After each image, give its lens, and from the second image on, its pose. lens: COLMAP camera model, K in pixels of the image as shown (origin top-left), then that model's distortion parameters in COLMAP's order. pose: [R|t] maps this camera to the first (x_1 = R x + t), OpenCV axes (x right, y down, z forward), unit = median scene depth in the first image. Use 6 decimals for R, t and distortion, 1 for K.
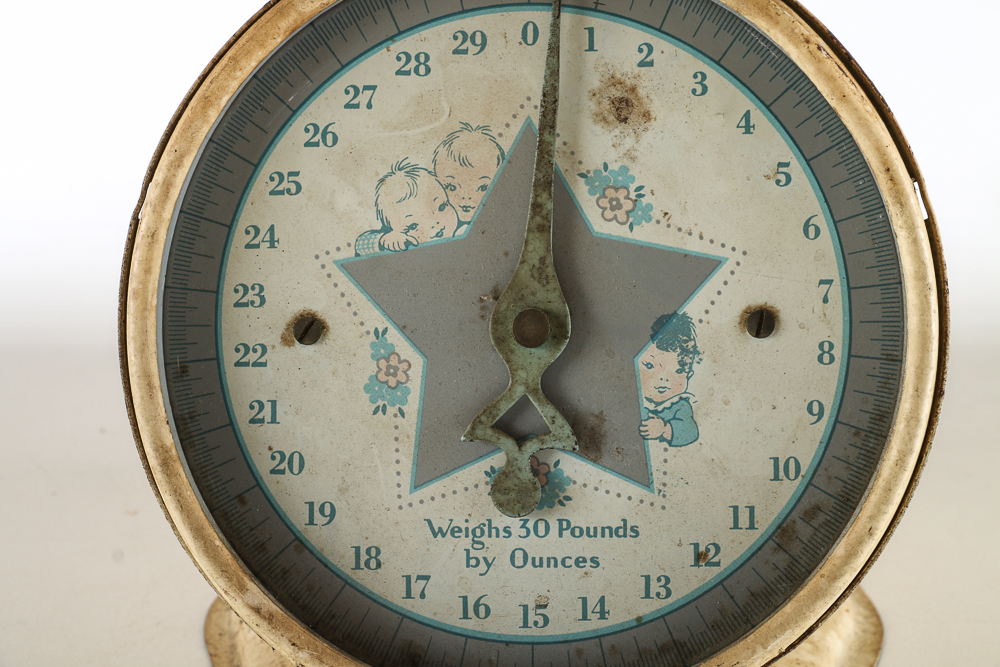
lens RADIAL K [[2662.7, 0, 500.8], [0, 2662.7, 322.9], [0, 0, 1]] dist [0.188030, 0.000000]
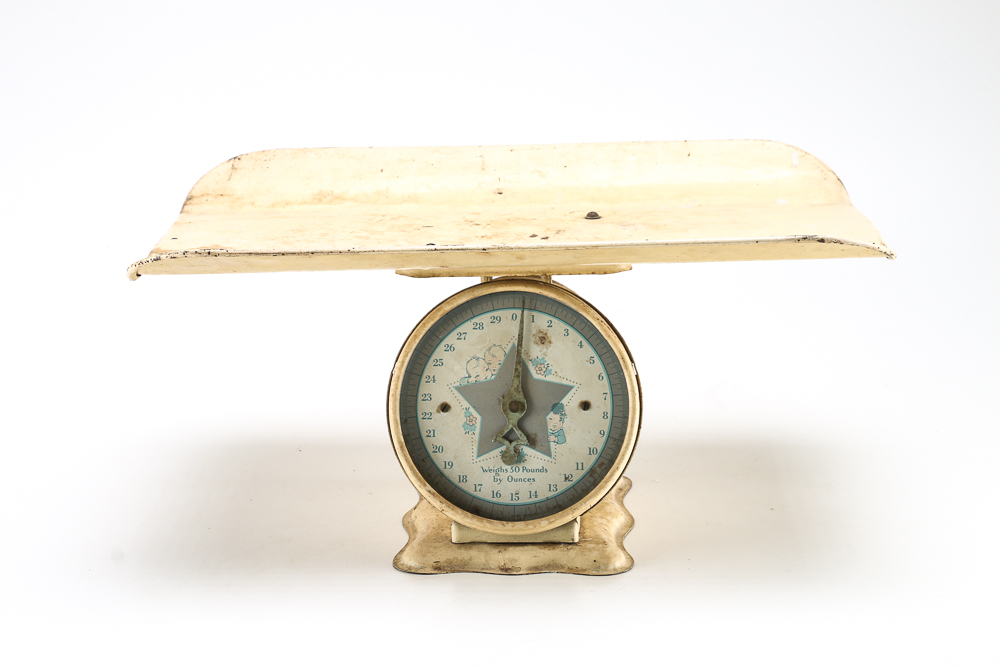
lens RADIAL K [[2291.1, 0, 500.4], [0, 2291.1, 333.8], [0, 0, 1]] dist [-0.037558, 0.000000]
pose [[0.999968, 0.006797, 0.004236, -0.017734], [-0.006165, 0.990855, -0.134789, 0.287689], [-0.005113, 0.134758, 0.990865, -1.758857]]
